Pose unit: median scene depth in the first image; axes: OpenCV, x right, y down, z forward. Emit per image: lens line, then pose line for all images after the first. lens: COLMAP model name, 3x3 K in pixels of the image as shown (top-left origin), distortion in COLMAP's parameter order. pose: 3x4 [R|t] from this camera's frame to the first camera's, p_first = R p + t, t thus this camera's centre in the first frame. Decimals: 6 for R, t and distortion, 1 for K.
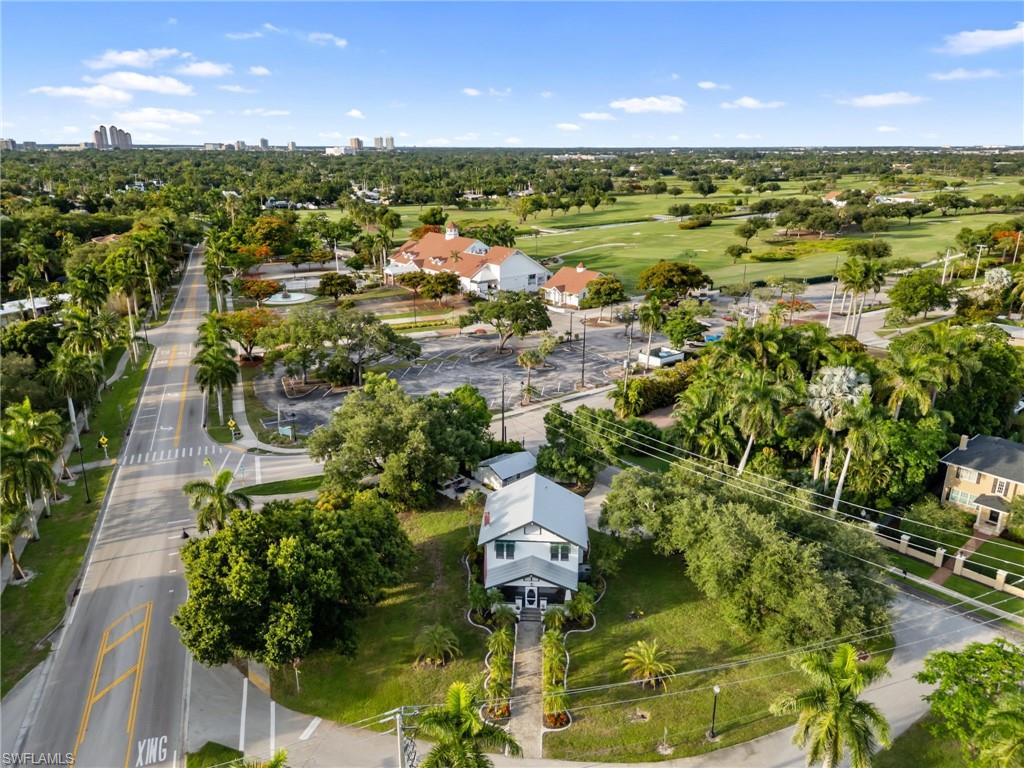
lens RADIAL K [[718.1, 0, 519.5], [0, 718.1, 386.4], [0, 0, 1]] dist [0.084257, -0.093399]
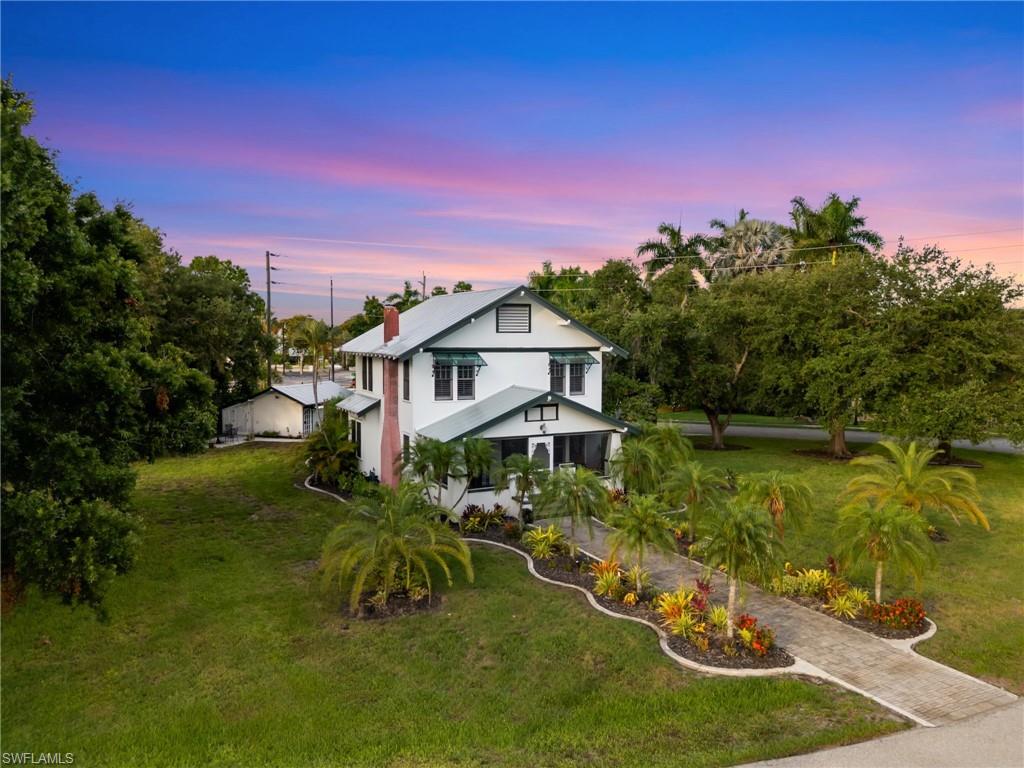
lens RADIAL K [[718.1, 0, 519.5], [0, 718.1, 386.4], [0, 0, 1]] dist [0.084257, -0.093399]
pose [[0.871607, -0.039106, 0.488643, -0.107431], [0.157611, 0.966241, -0.203808, 0.181985], [-0.464177, 0.254655, 0.848346, 0.354865]]
